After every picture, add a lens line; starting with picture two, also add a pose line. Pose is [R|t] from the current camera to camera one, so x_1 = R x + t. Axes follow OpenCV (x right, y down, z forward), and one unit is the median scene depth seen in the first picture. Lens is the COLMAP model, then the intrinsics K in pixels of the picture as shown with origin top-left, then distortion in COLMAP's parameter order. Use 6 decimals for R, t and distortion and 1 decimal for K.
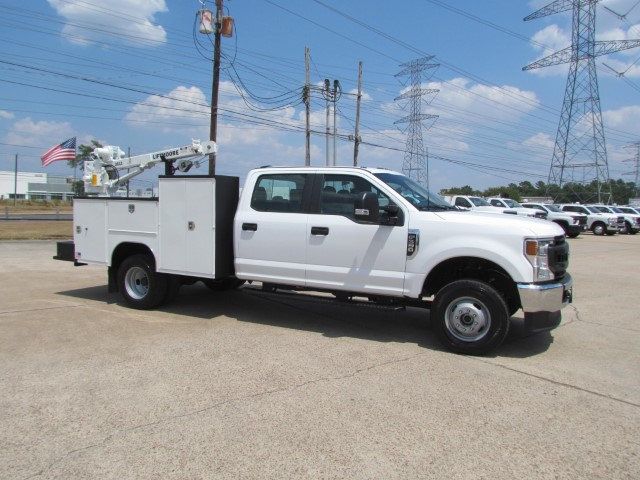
lens RADIAL K [[490.2, 0, 323.3], [0, 490.2, 239.1], [0, 0, 1]] dist [-0.023400, 0.001568]
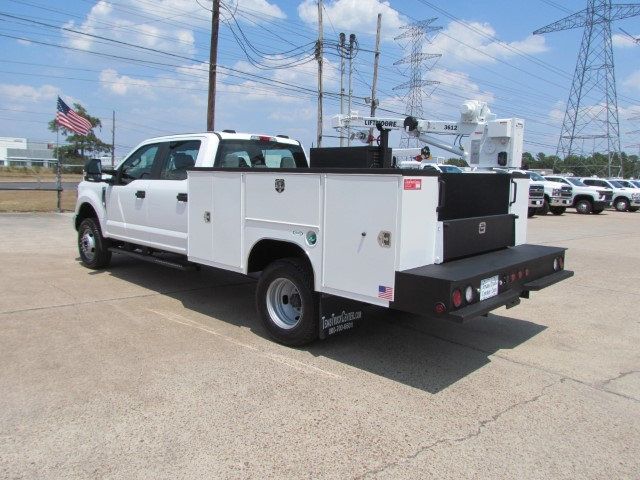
lens RADIAL K [[507.7, 0, 324.3], [0, 507.7, 238.4], [0, 0, 1]] dist [-0.038255, 0.003654]
pose [[0.999815, 0.009304, 0.016811, -0.099273], [-0.010224, 0.998406, 0.055501, -0.016765], [-0.016267, -0.055663, 0.998317, 0.184785]]
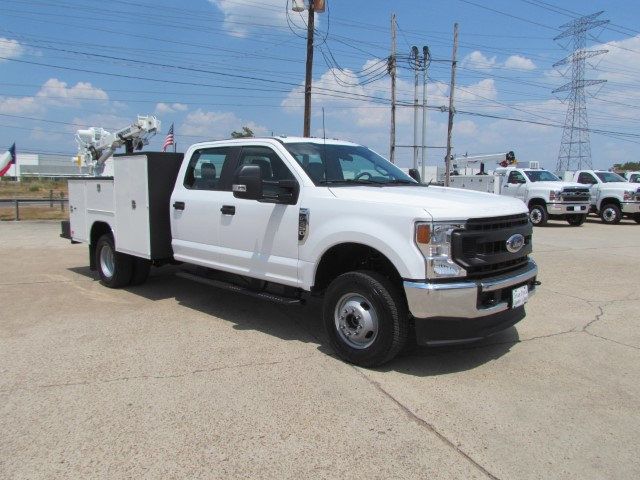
lens RADIAL K [[490.2, 0, 320.5], [0, 490.2, 241.3], [0, 0, 1]] dist [-0.023400, 0.001568]
pose [[0.954337, 0.021243, -0.297975, 0.318473], [-0.007921, 0.998917, 0.045846, -0.001834], [0.298627, -0.041392, 0.953472, 0.148975]]
